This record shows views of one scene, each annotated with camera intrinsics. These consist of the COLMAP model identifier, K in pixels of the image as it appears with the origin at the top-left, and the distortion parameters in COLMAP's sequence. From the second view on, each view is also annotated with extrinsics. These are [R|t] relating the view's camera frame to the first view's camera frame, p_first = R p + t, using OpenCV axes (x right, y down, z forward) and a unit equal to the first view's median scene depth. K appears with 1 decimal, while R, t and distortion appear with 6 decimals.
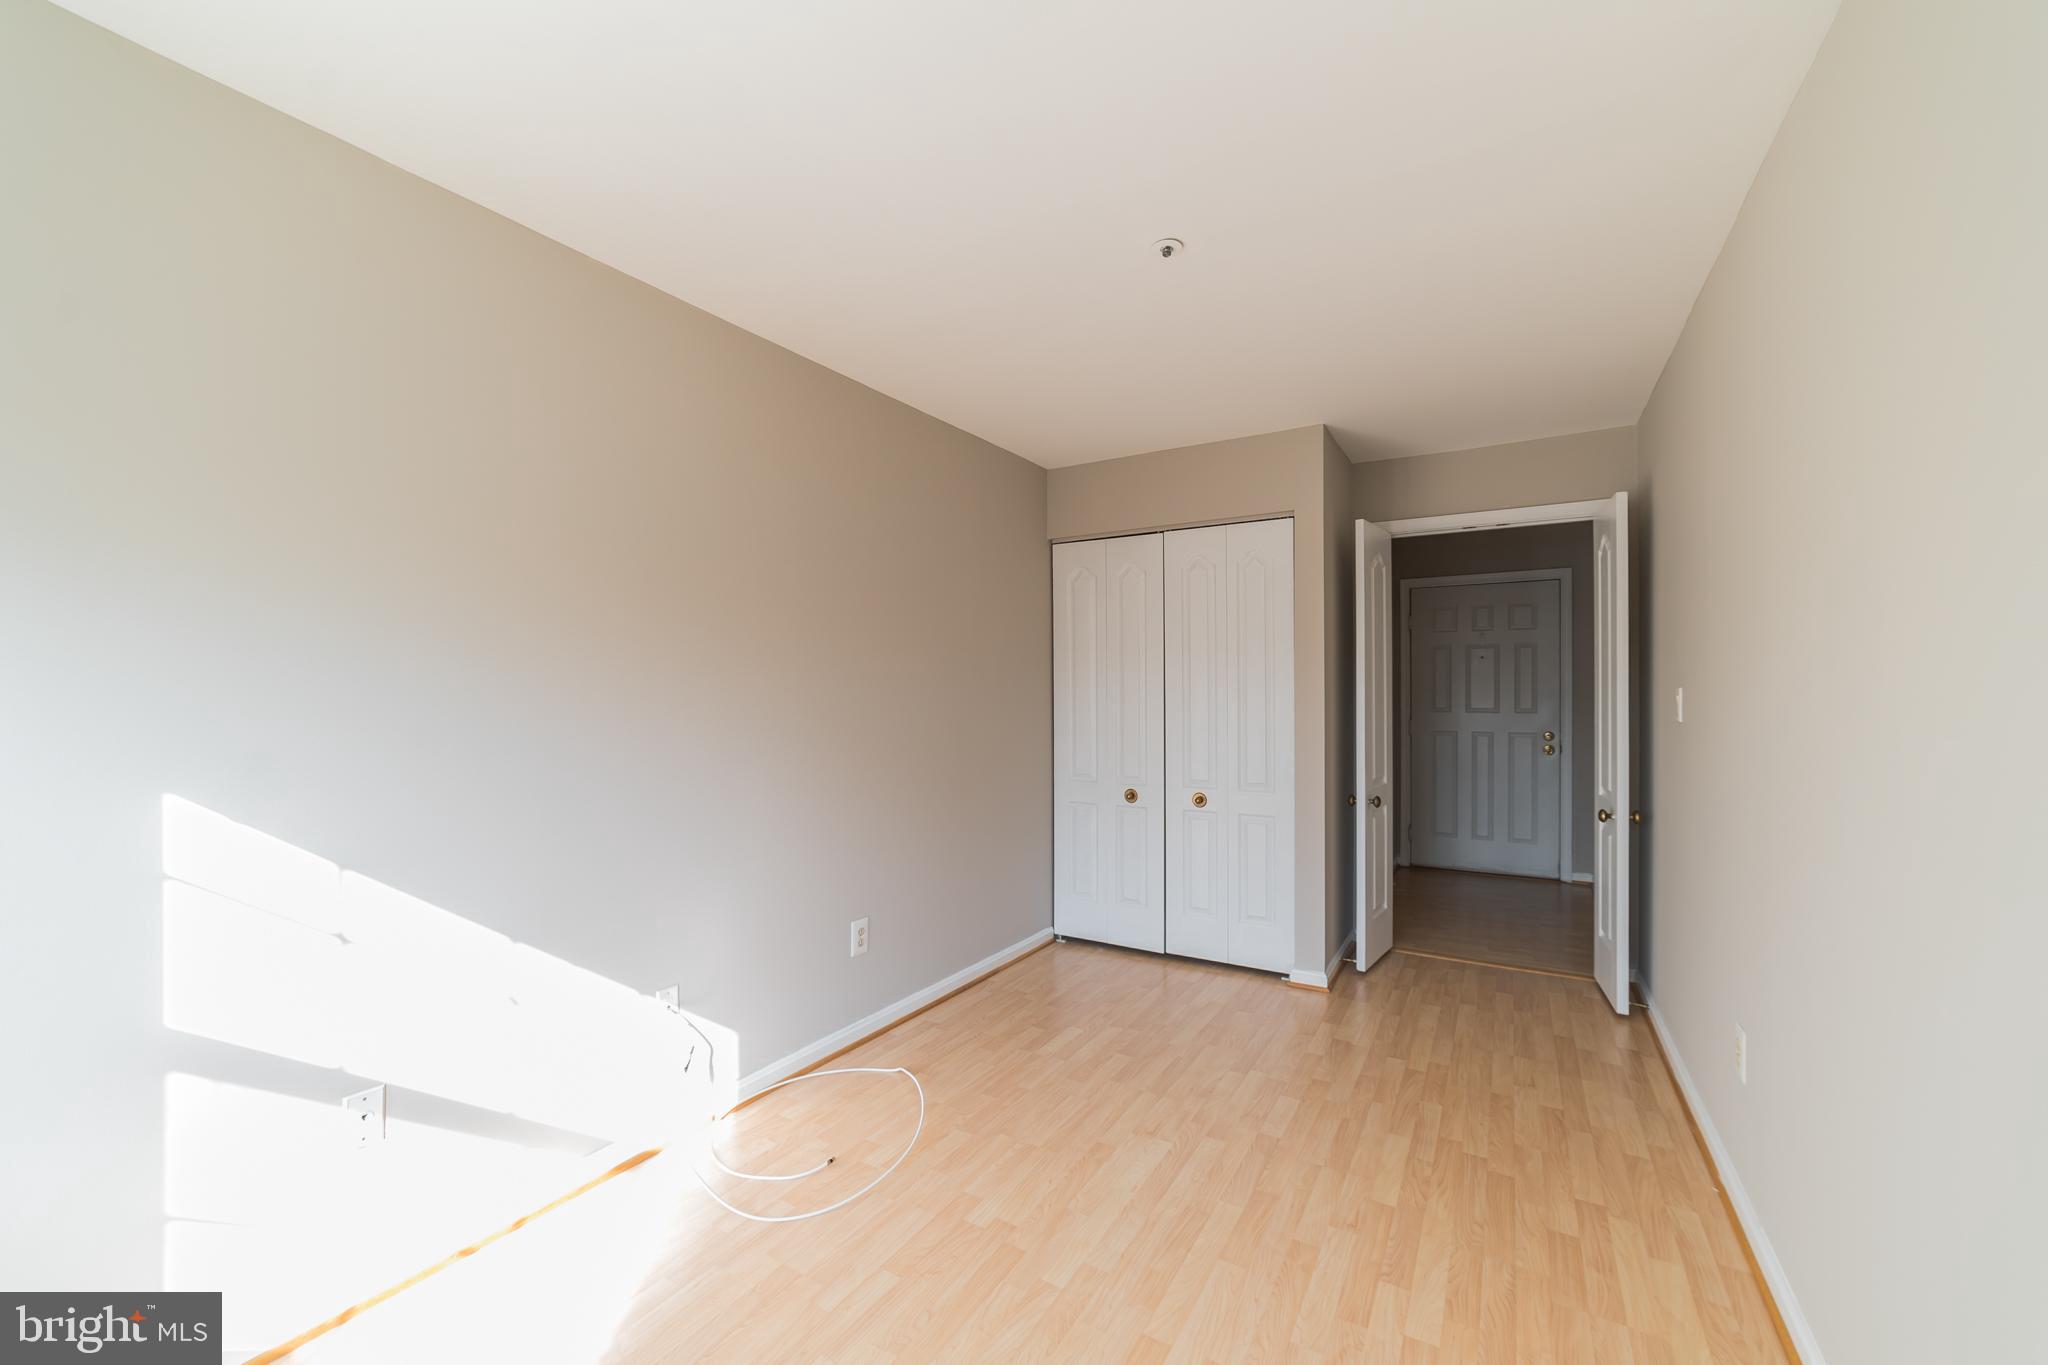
lens RADIAL K [[803.5, 0, 1024.0], [0, 803.5, 682.5], [0, 0, 1]] dist [-0.001546, -0.000053]
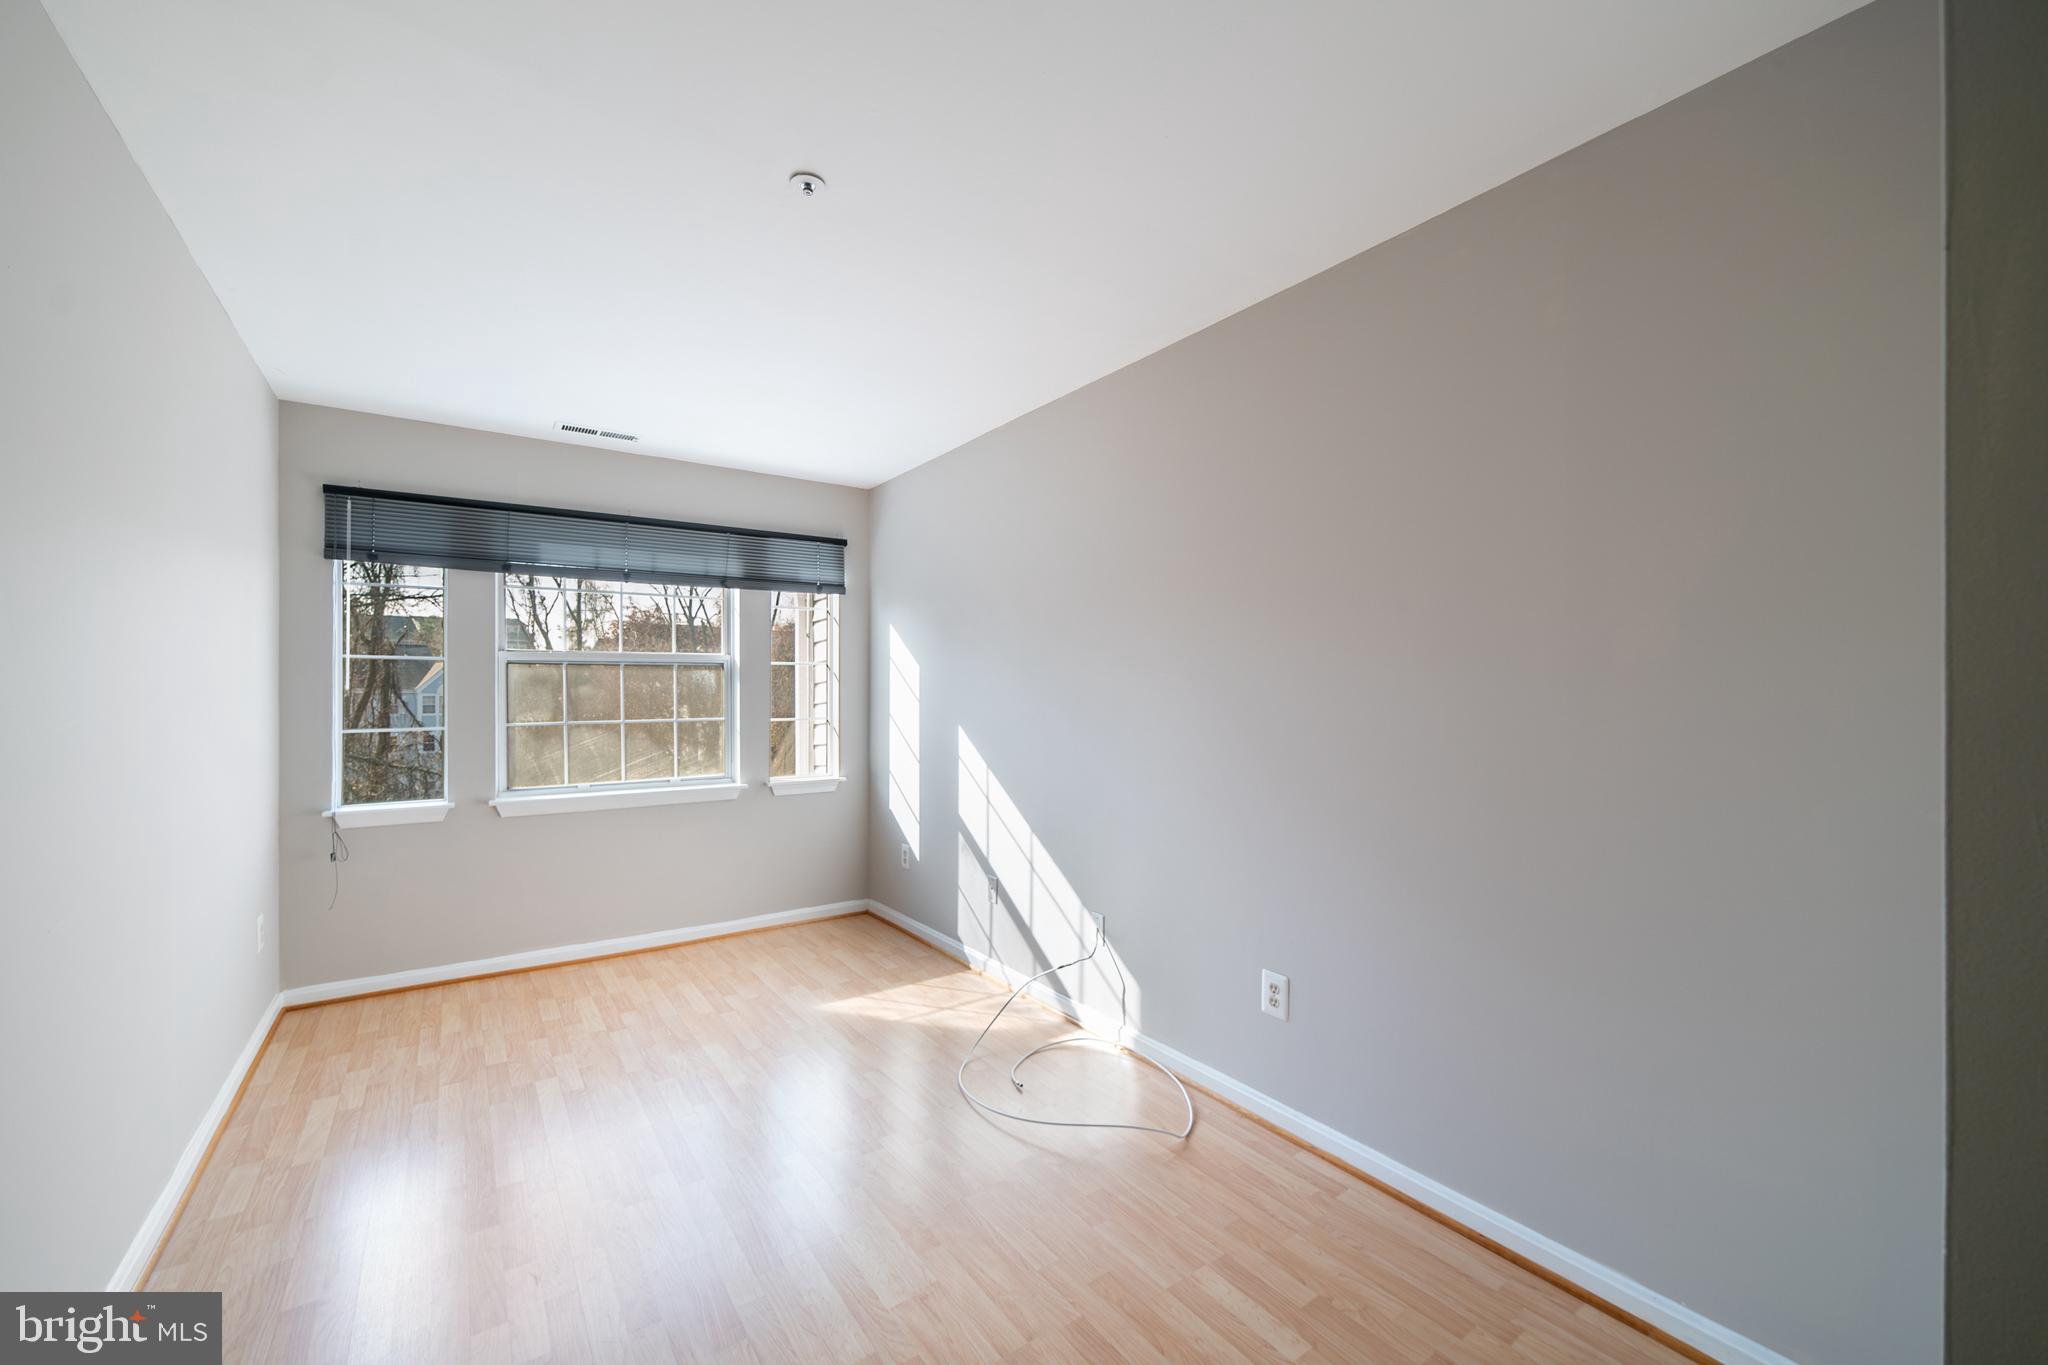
lens RADIAL K [[810.3, 0, 1024.0], [0, 810.3, 682.5], [0, 0, 1]] dist [0.000219, 0.000102]
pose [[-0.402219, -0.008882, -0.915501, 0.634643], [0.016381, 0.999723, -0.016896, 0.019338], [0.915397, -0.021793, -0.401962, 1.112739]]
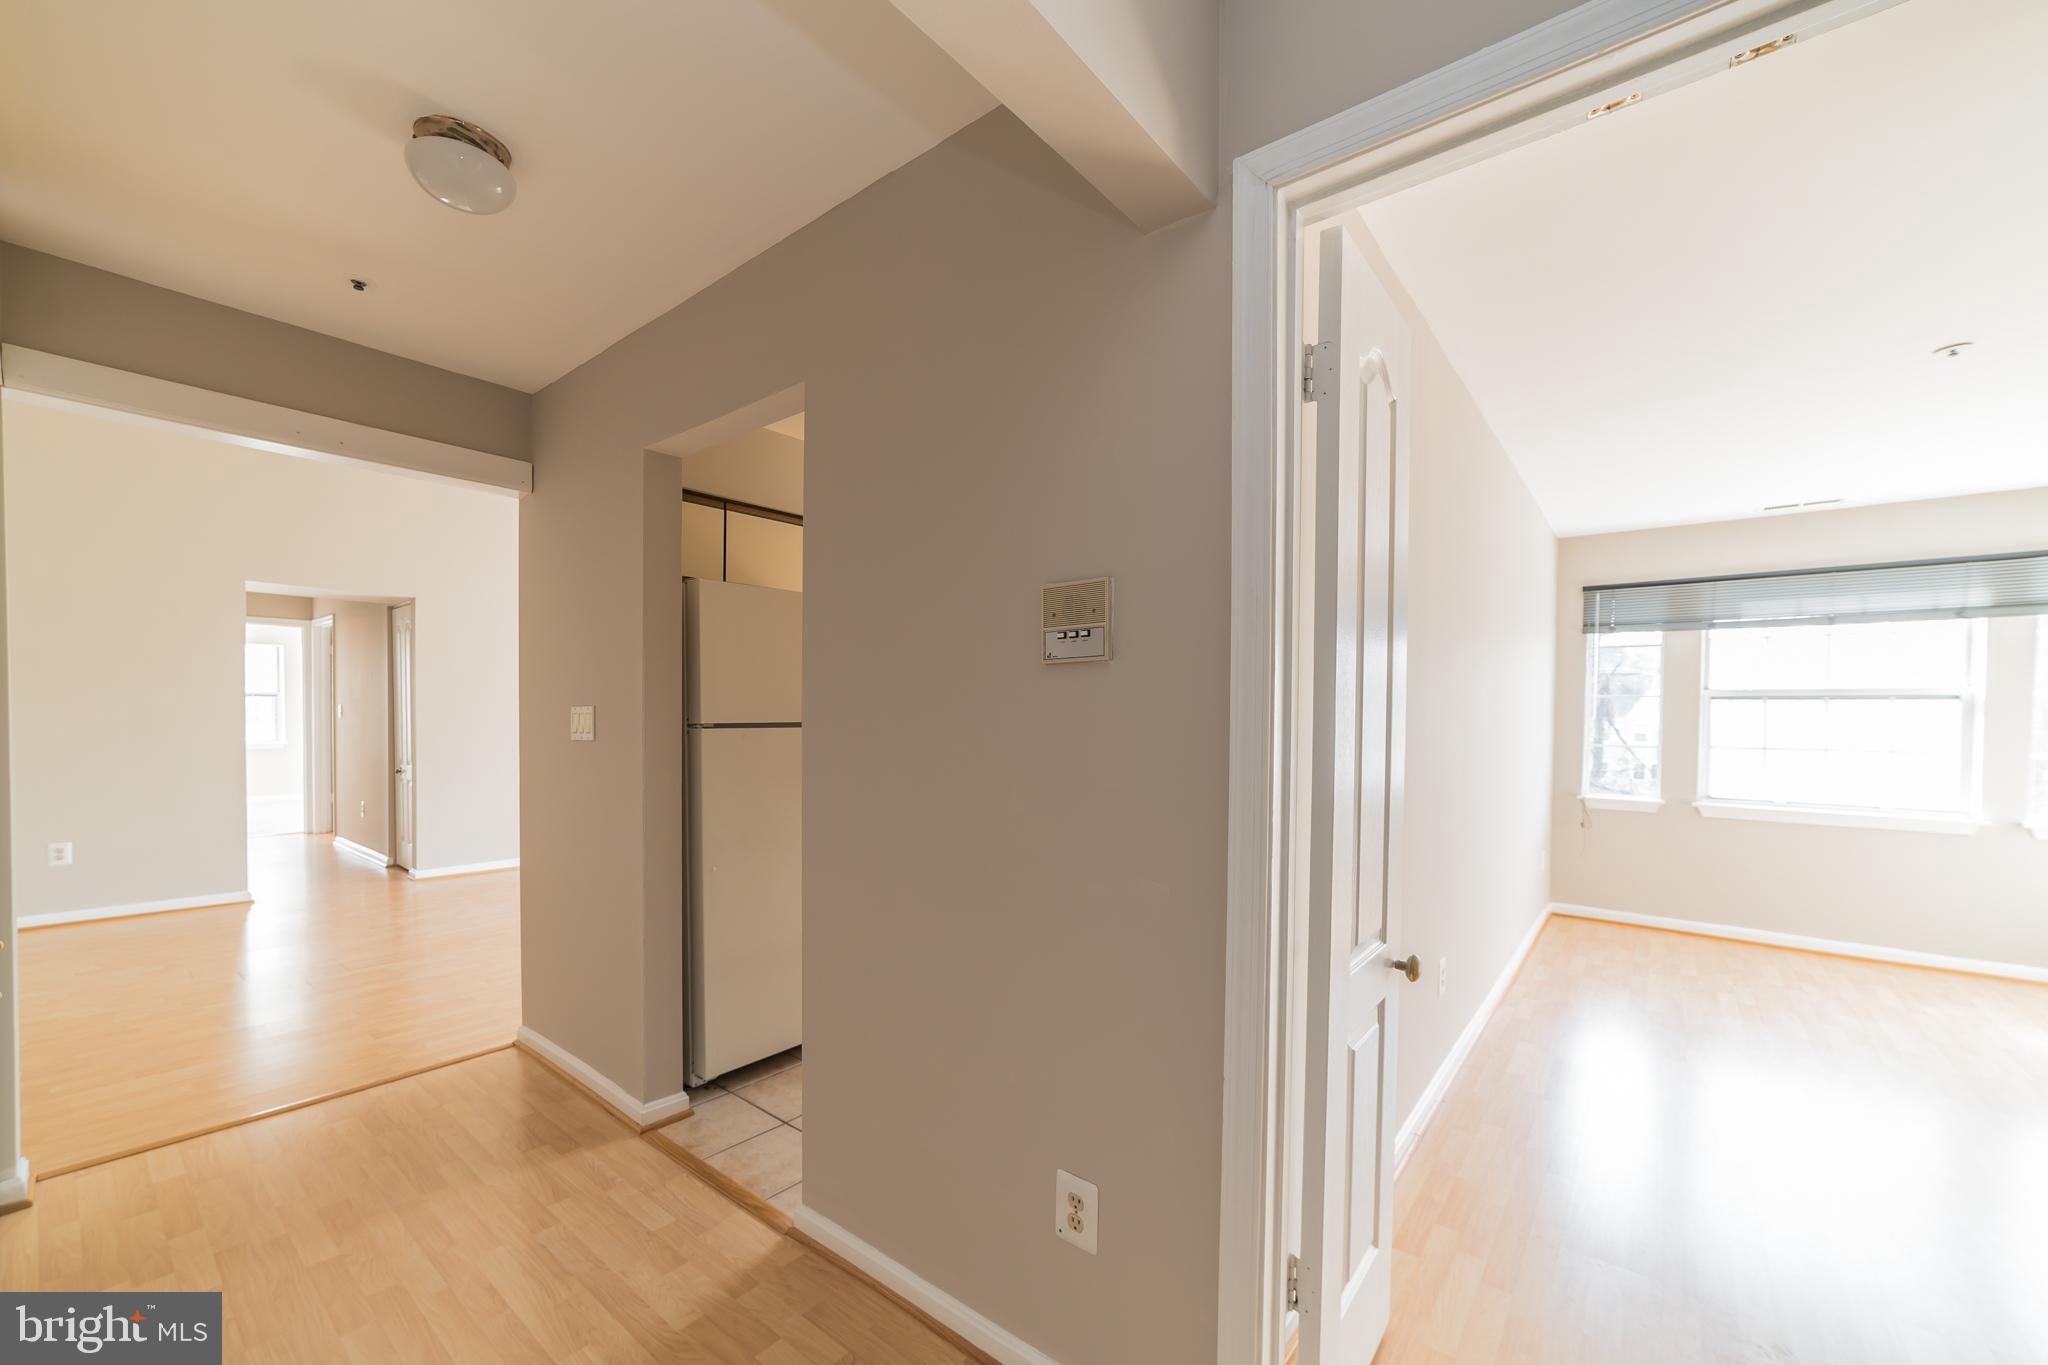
lens RADIAL K [[803.4, 0, 1020.4], [0, 803.4, 729.0], [0, 0, 1]] dist [0.000283, 0.000225]
pose [[-0.990806, -0.019874, 0.133821, 1.012115], [-0.018889, 0.999784, 0.008622, 0.027019], [-0.133963, 0.006015, -0.990968, 1.742071]]
